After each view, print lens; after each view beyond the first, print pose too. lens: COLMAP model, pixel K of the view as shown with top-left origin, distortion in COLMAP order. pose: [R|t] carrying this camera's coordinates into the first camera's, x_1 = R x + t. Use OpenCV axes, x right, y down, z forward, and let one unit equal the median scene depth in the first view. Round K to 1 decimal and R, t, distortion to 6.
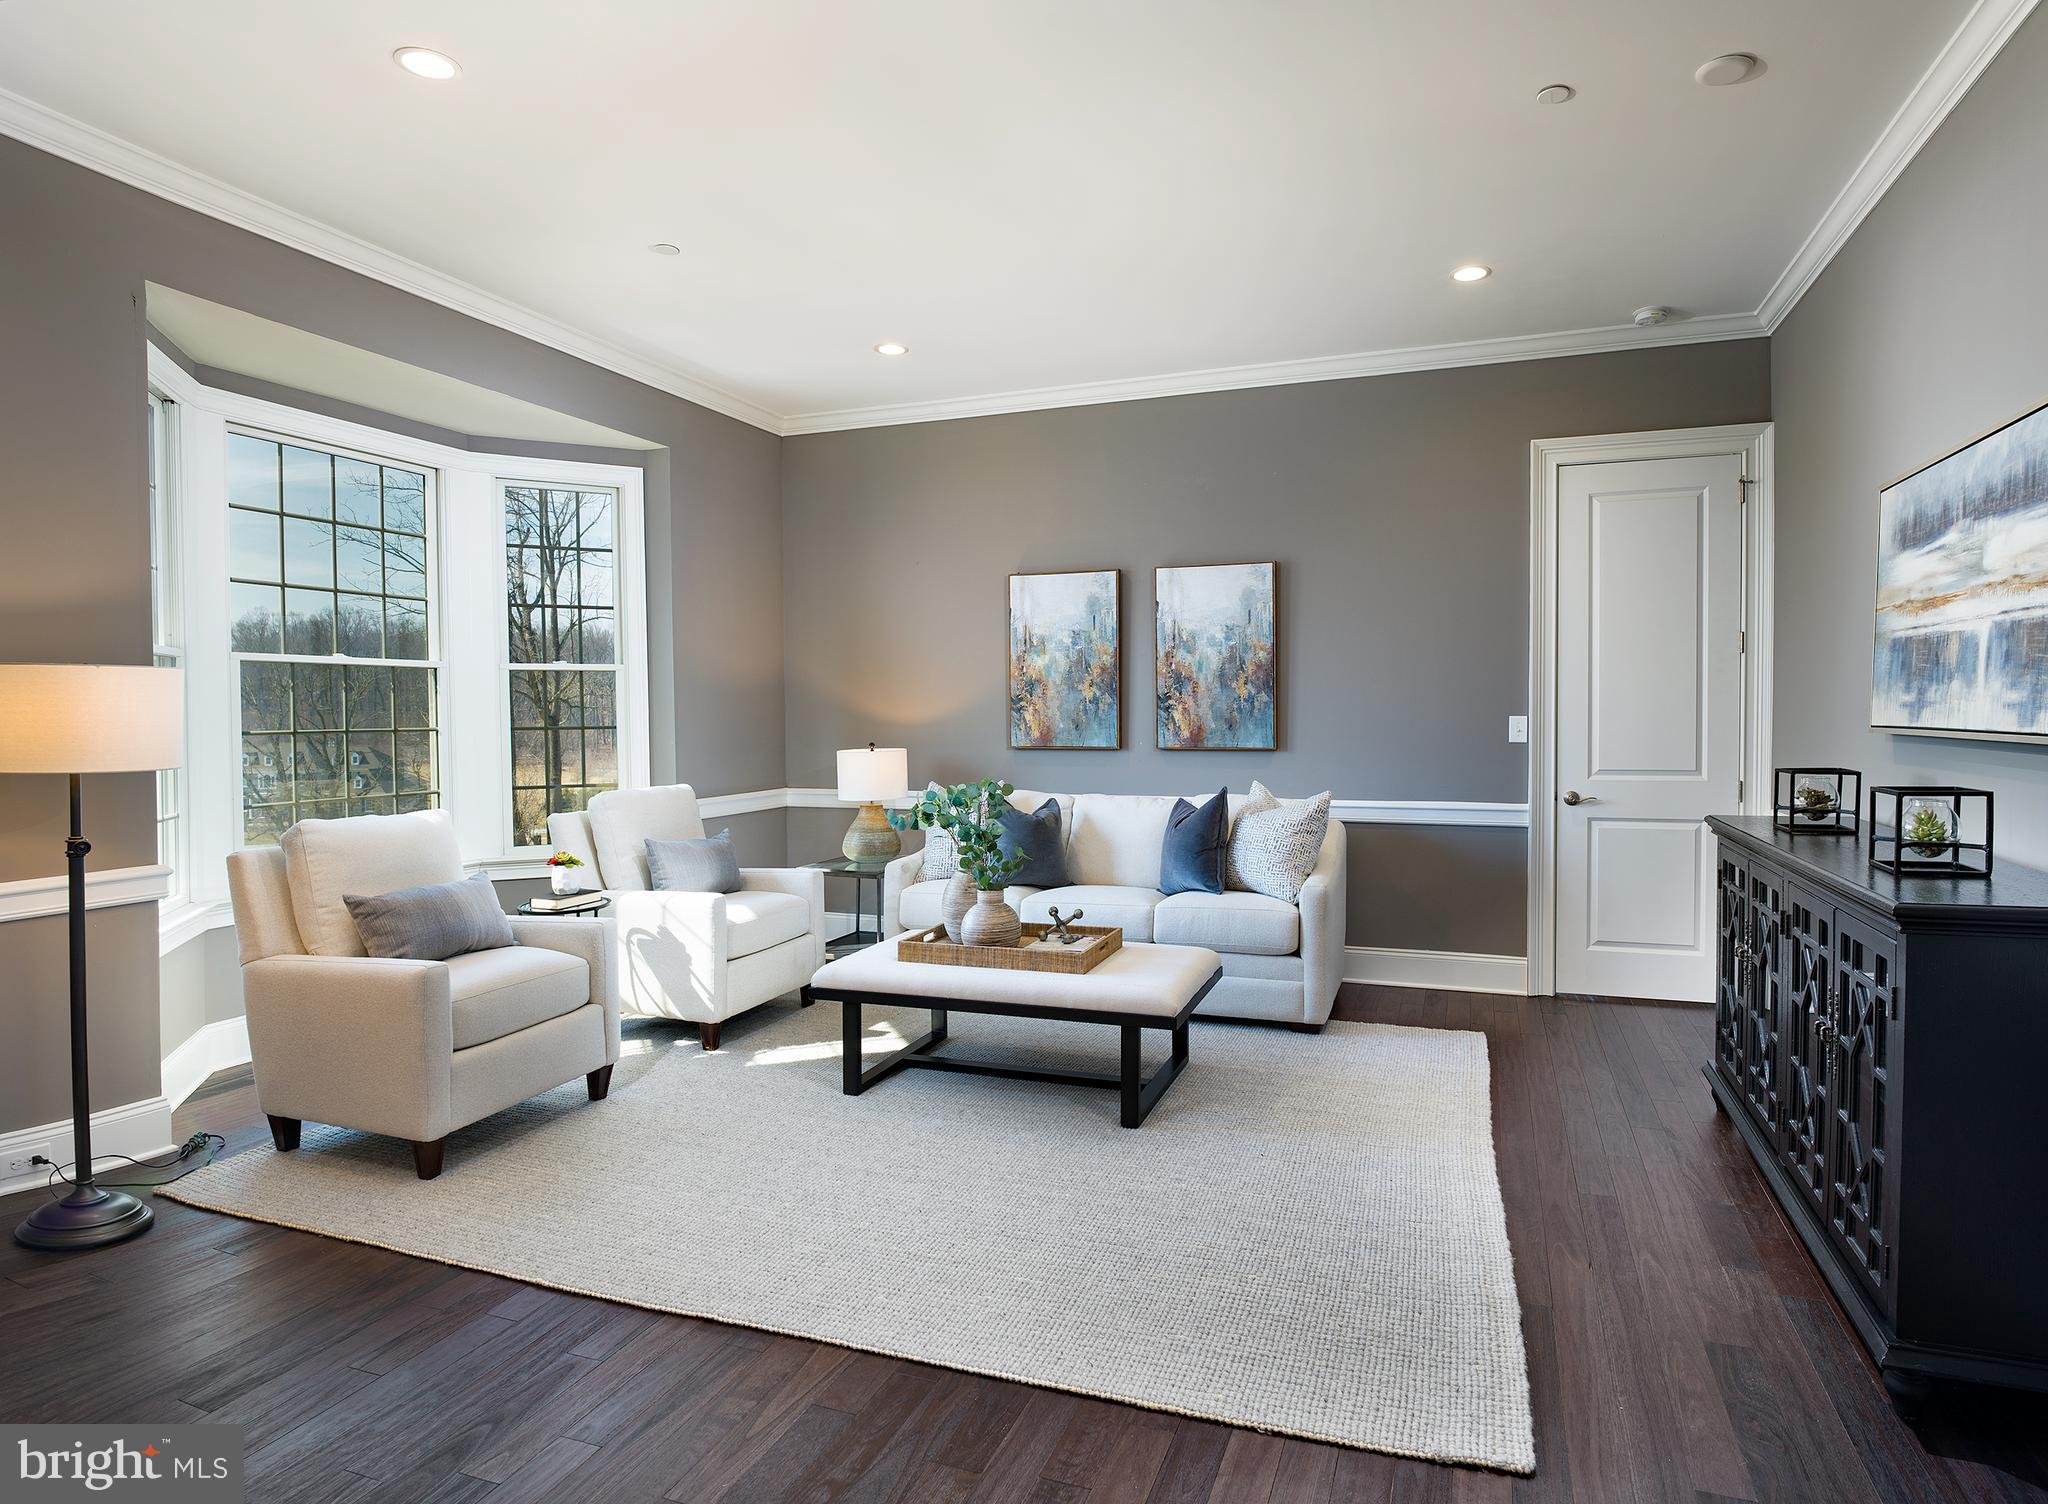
lens RADIAL K [[1164.4, 0, 1024.0], [0, 1164.4, 752.0], [0, 0, 1]] dist [0.000937, 0.000057]
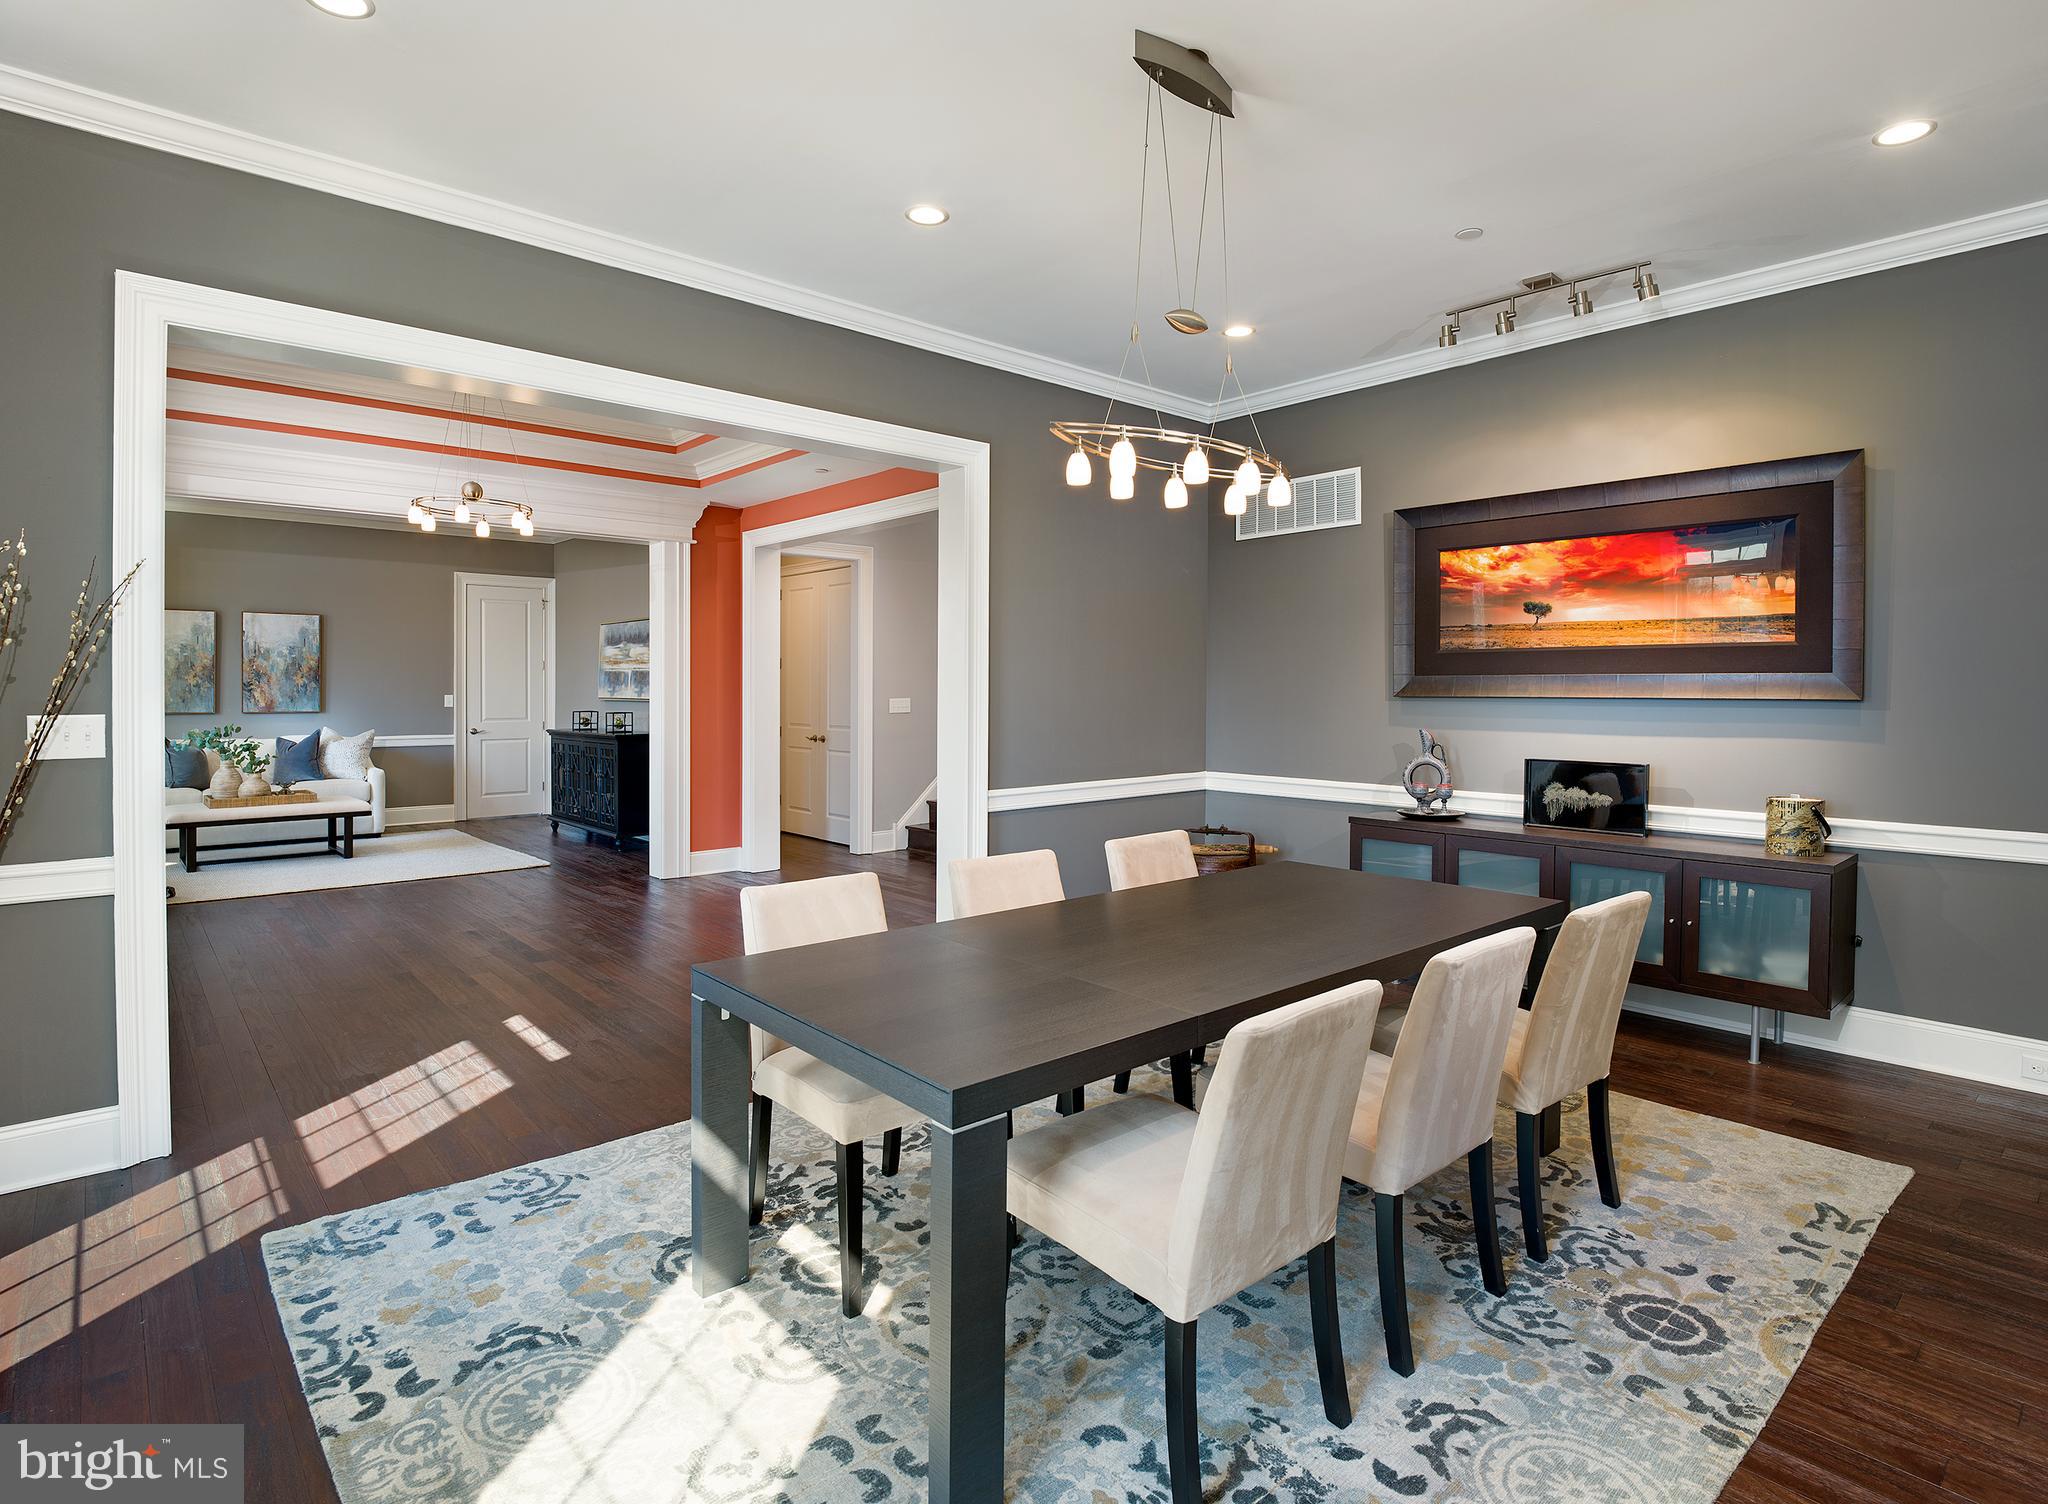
lens RADIAL K [[1068.0, 0, 1024.7], [0, 1068.0, 703.8], [0, 0, 1]] dist [-0.000495, -0.001082]
pose [[0.479439, -0.004469, 0.877564, -0.768209], [0.029115, 0.999518, -0.010816, 0.036881], [-0.877092, 0.030736, 0.479338, -0.856613]]
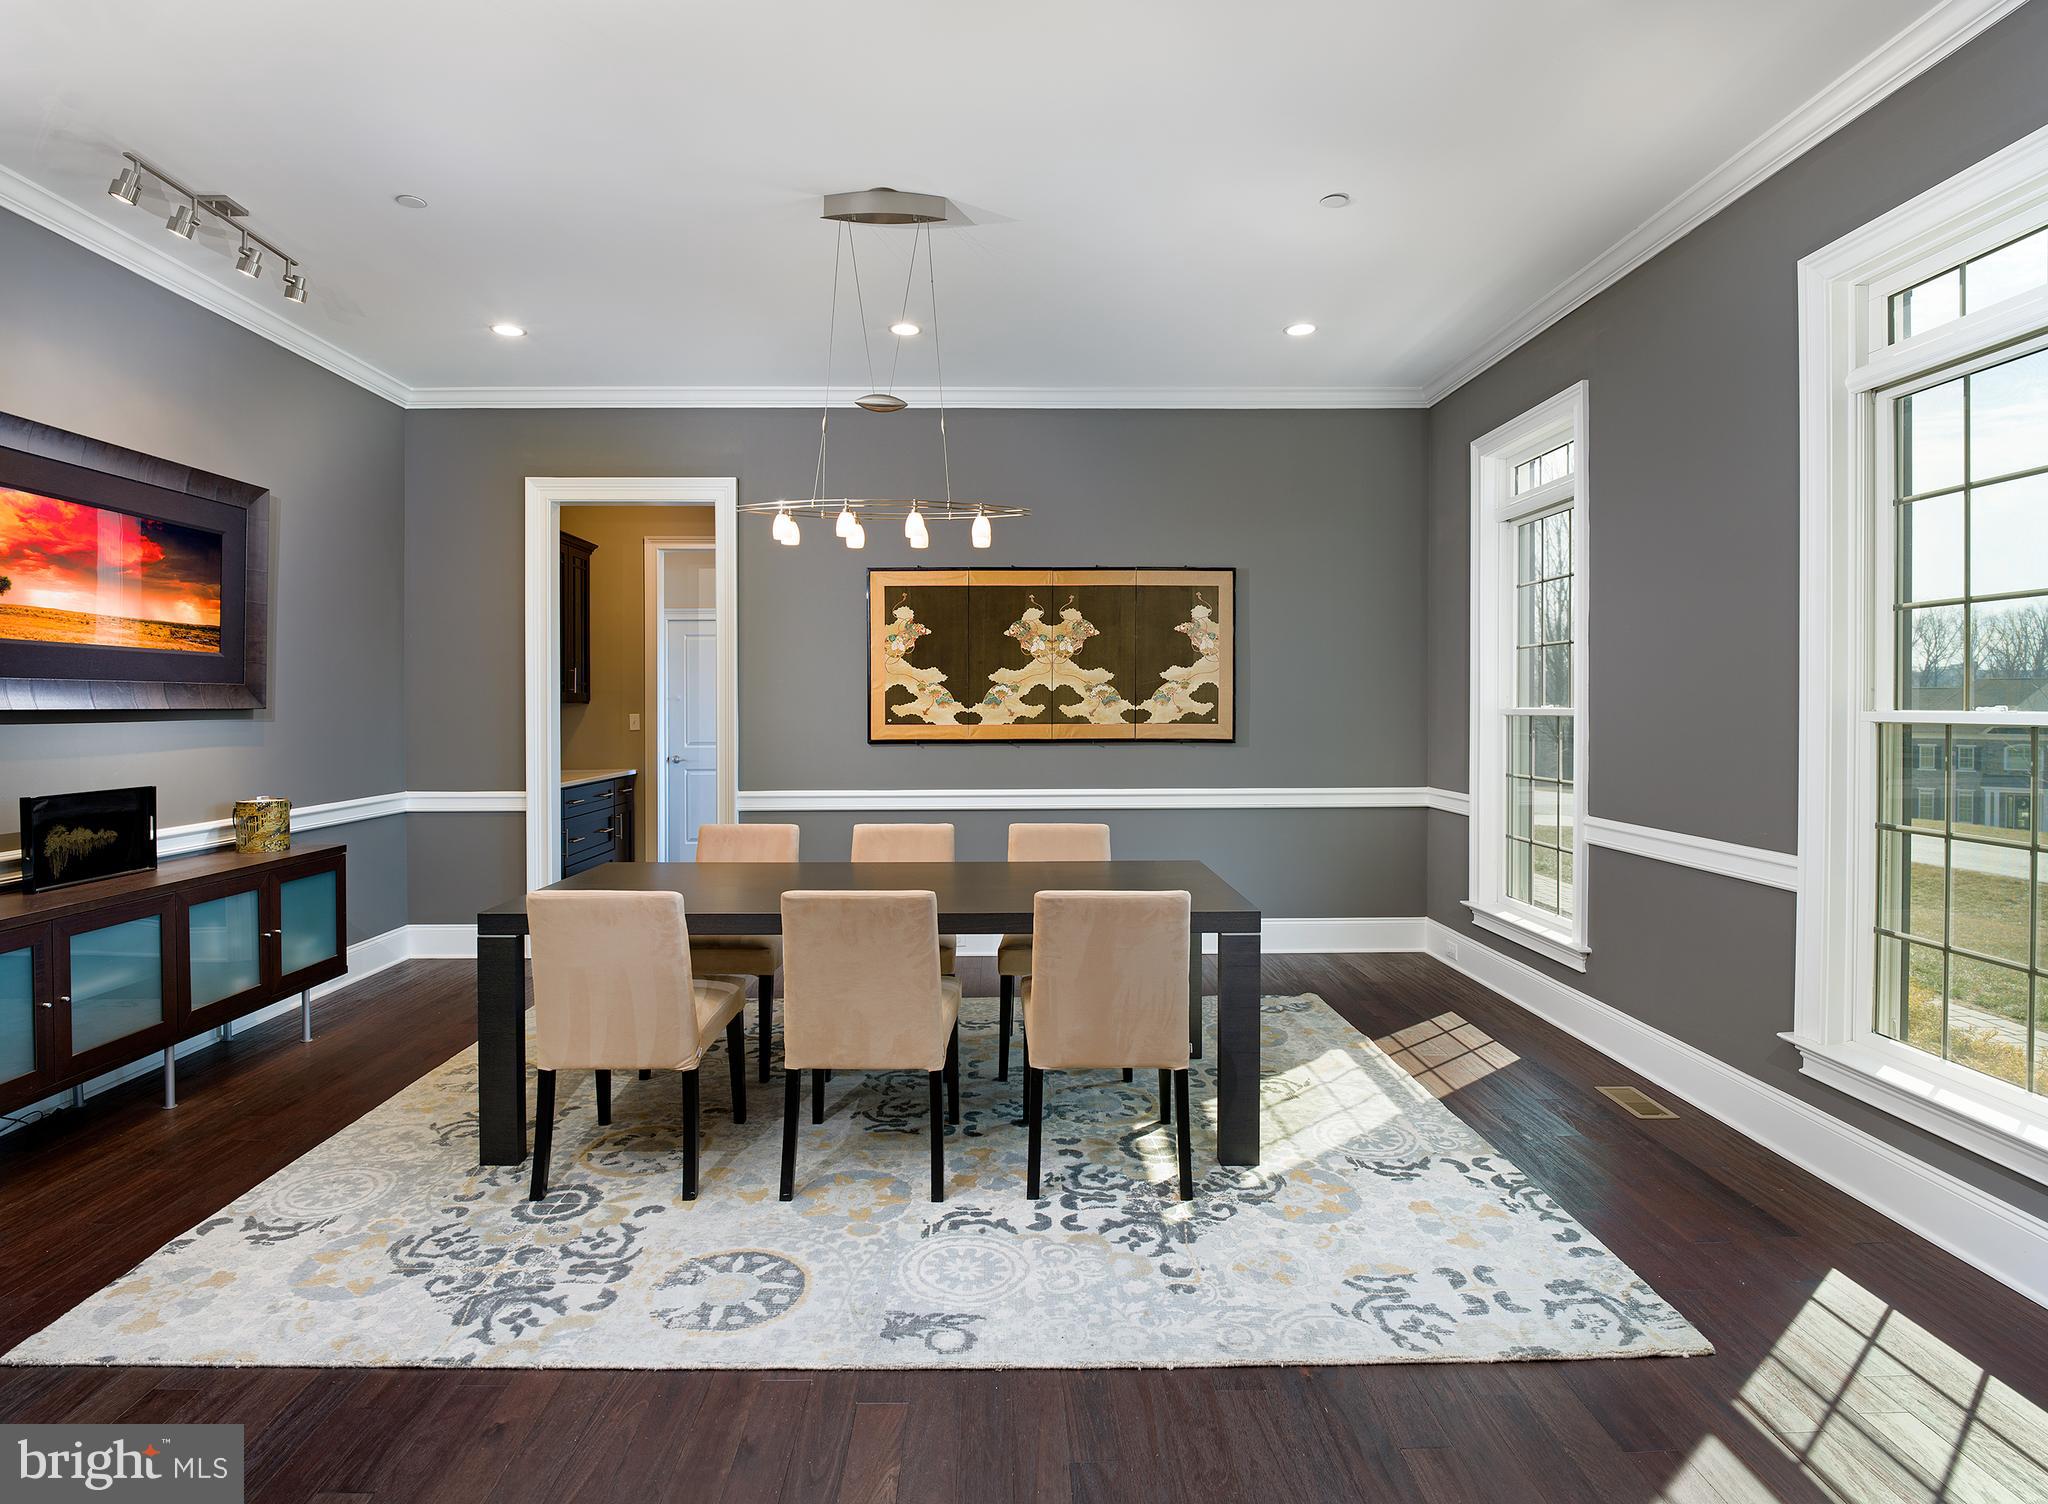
lens RADIAL K [[1068.0, 0, 1024.7], [0, 1068.0, 703.8], [0, 0, 1]] dist [-0.000495, -0.001082]
pose [[-0.931066, 0.014521, -0.364561, 2.466199], [-0.000281, 0.999179, 0.040517, -0.116052], [0.364850, 0.037827, -0.930298, 3.242370]]
